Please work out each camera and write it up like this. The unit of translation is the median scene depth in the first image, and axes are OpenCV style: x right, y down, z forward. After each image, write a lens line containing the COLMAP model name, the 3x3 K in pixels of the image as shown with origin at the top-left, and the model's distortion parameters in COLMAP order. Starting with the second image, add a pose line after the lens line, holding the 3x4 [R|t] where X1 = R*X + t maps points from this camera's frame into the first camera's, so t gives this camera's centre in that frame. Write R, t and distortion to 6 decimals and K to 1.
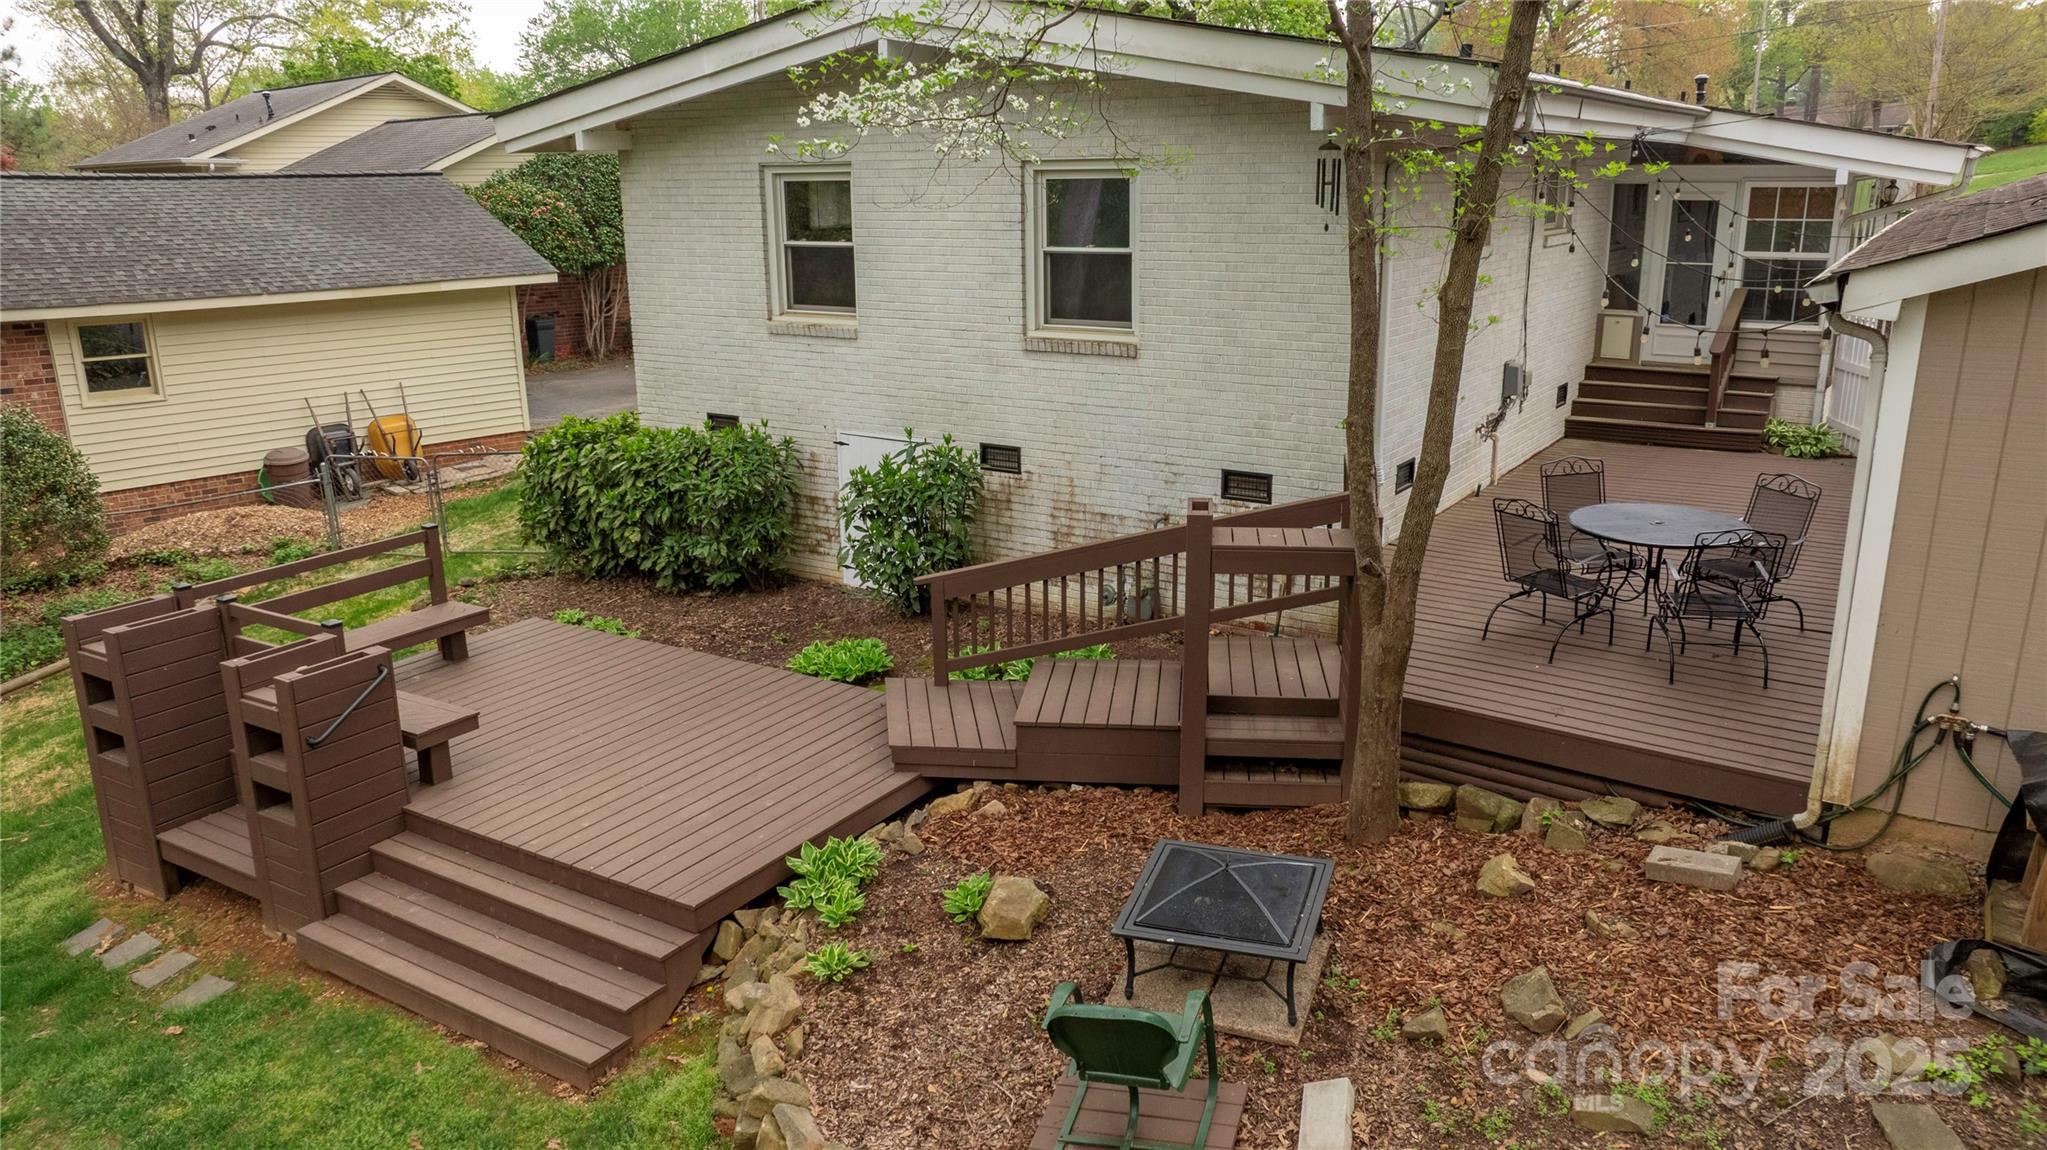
lens RADIAL K [[1442.1, 0, 1023.5], [0, 1442.1, 575.0], [0, 0, 1]] dist [-0.035500, 0.035950]
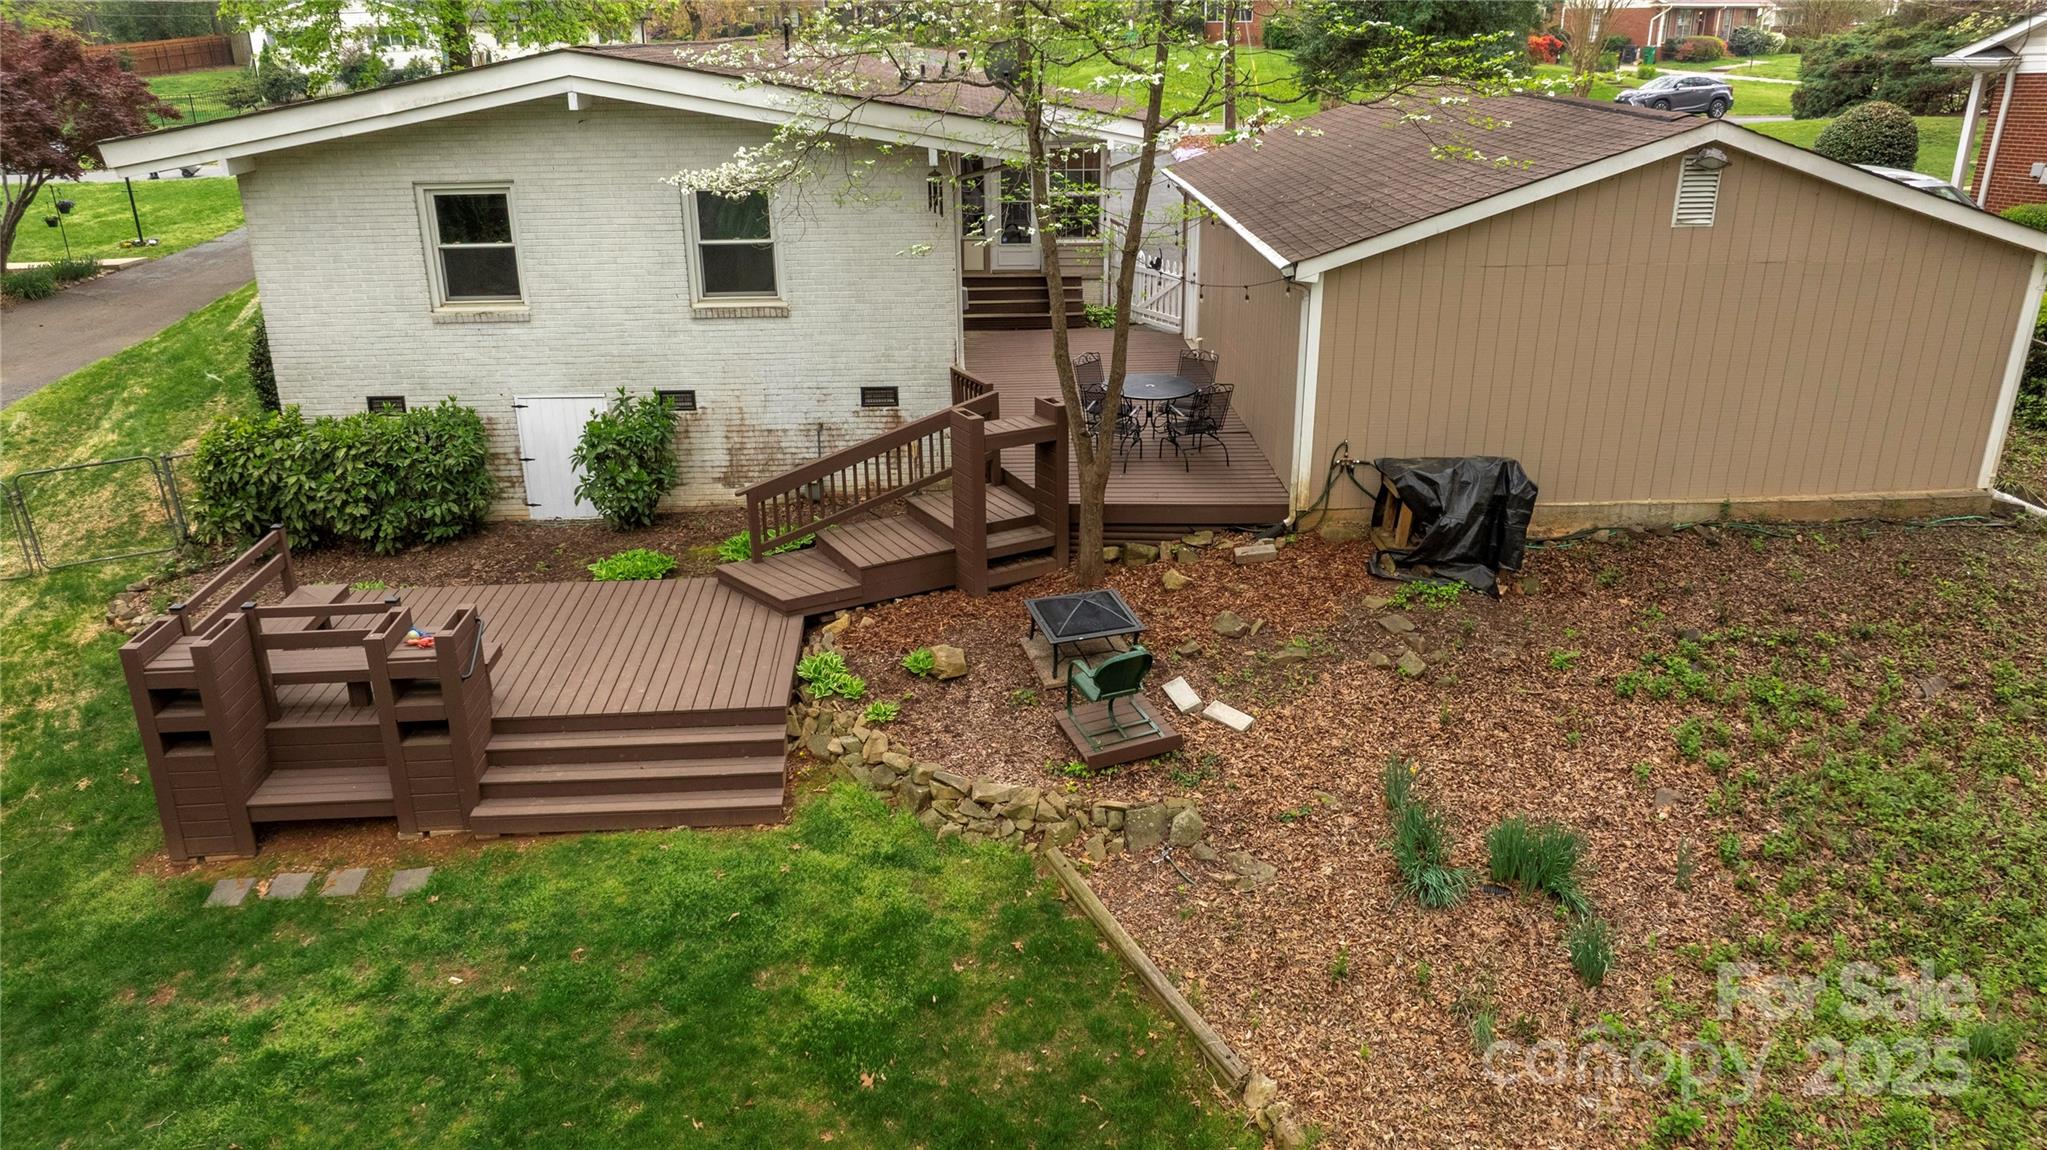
lens RADIAL K [[1442.1, 0, 1023.5], [0, 1442.1, 575.0], [0, 0, 1]] dist [-0.035500, 0.035950]
pose [[0.811646, -0.204694, 0.547111, -0.550883], [0.156051, 0.978535, 0.134601, -0.055650], [-0.562919, -0.023871, 0.826167, -0.301813]]
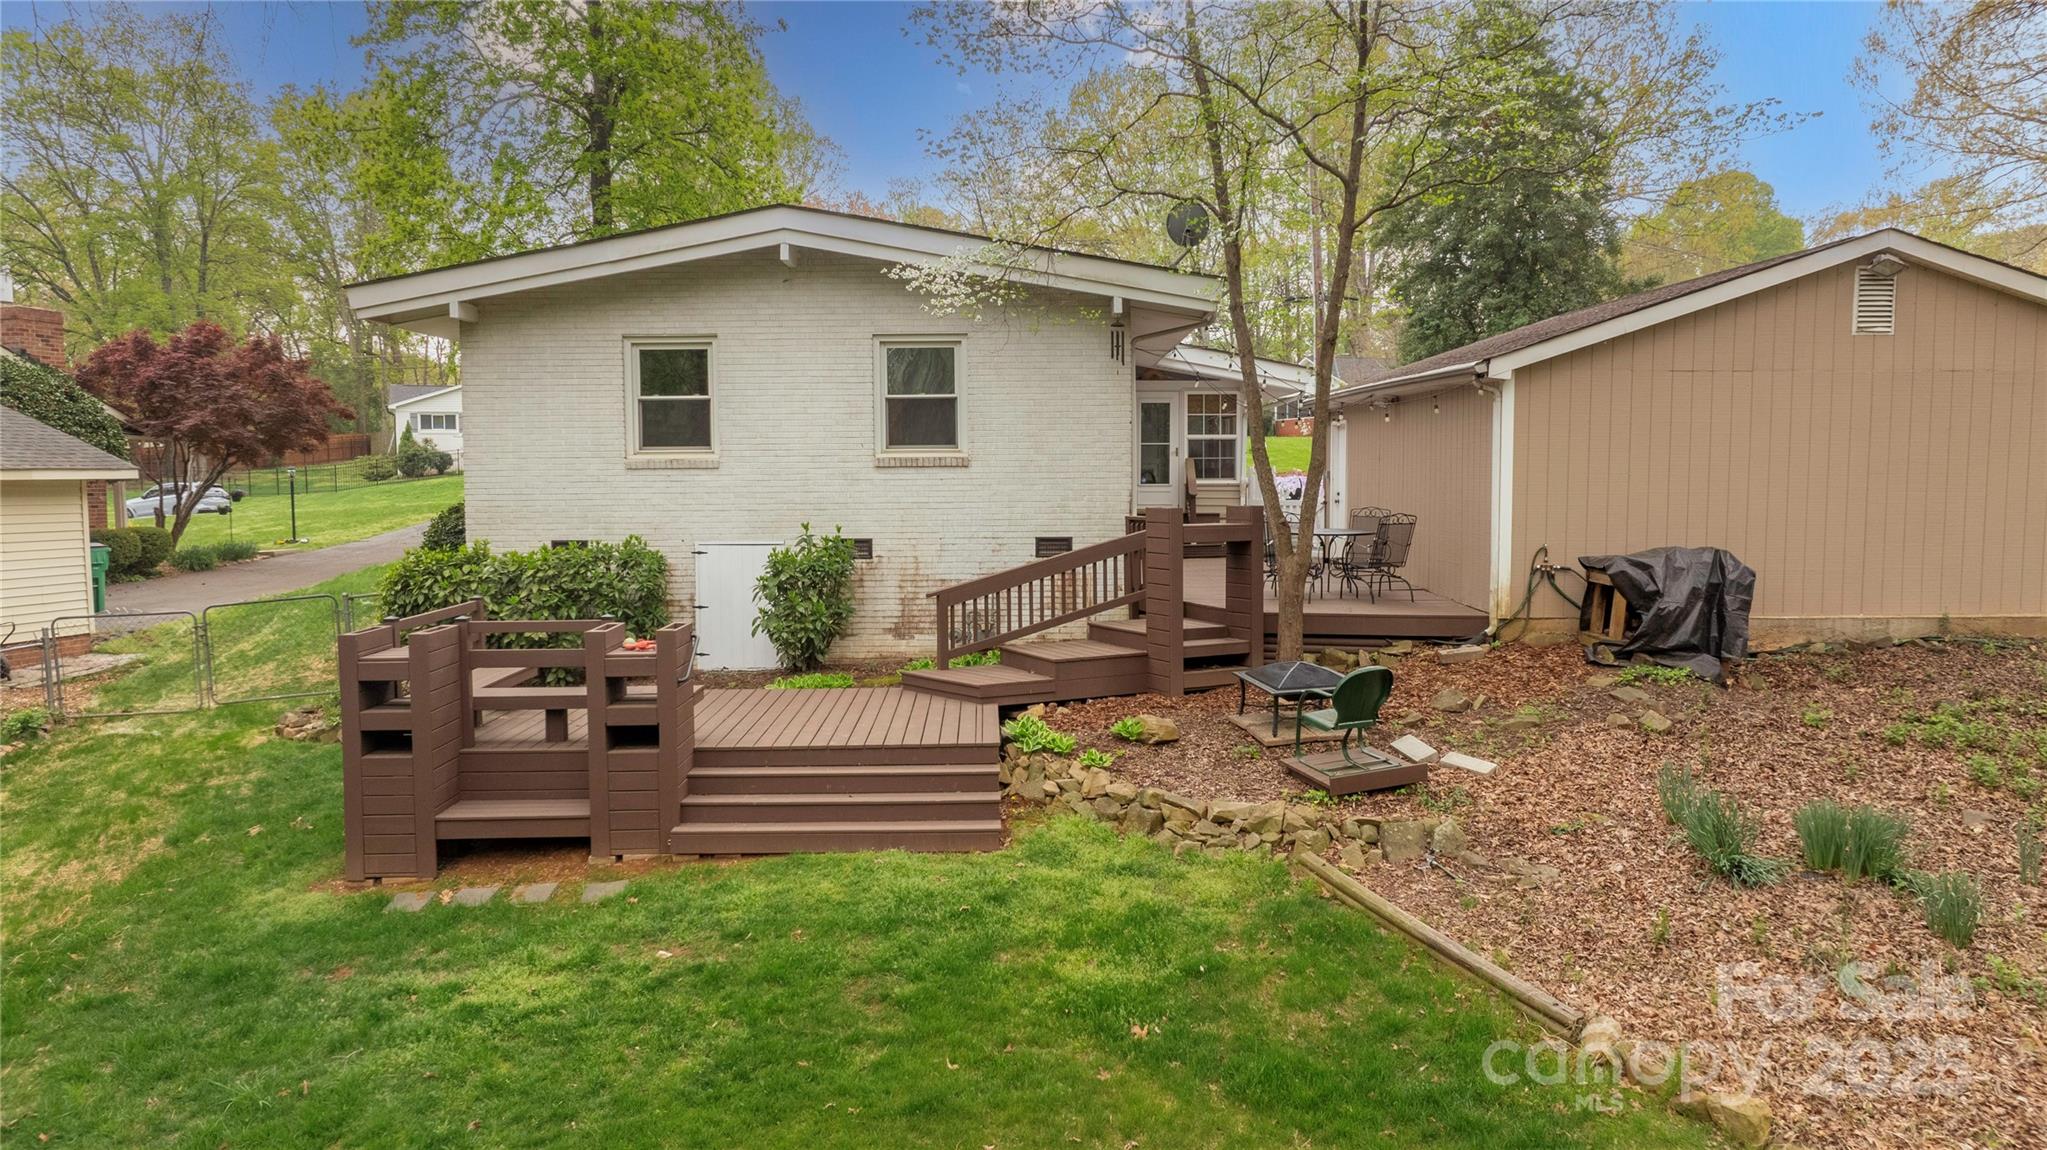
lens RADIAL K [[1442.1, 0, 1023.5], [0, 1442.1, 575.0], [0, 0, 1]] dist [-0.035500, 0.035950]
pose [[0.834756, -0.031684, 0.549708, -0.665636], [0.144754, 0.975854, -0.163568, 0.198212], [-0.531252, 0.216112, 0.819187, -0.193433]]
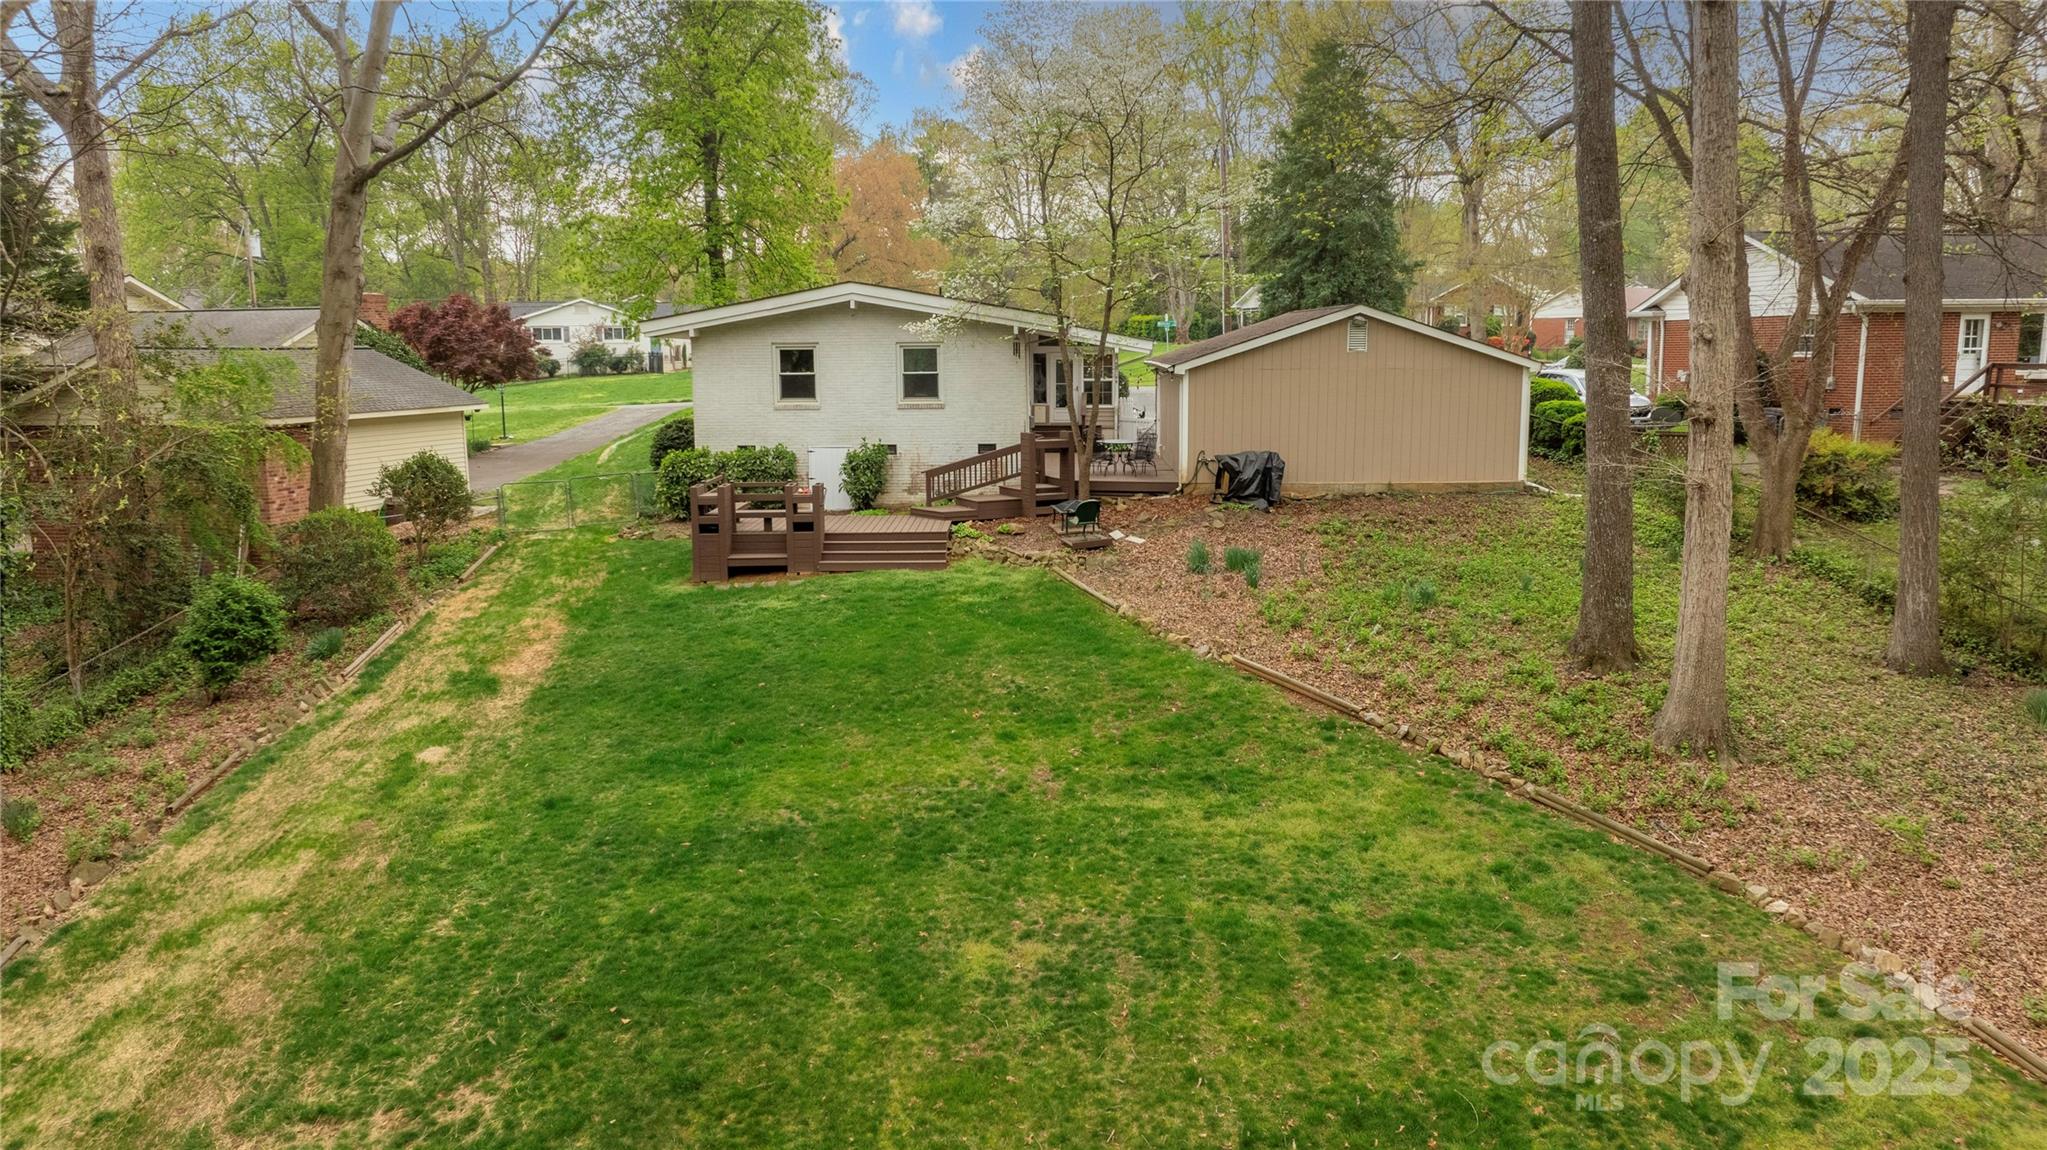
lens RADIAL K [[1442.1, 0, 1023.5], [0, 1442.1, 575.0], [0, 0, 1]] dist [-0.035500, 0.035950]
pose [[0.846354, -0.074764, 0.527347, -1.325335], [0.140838, 0.986272, -0.086206, 0.447786], [-0.513663, 0.147231, 0.845265, -1.472444]]
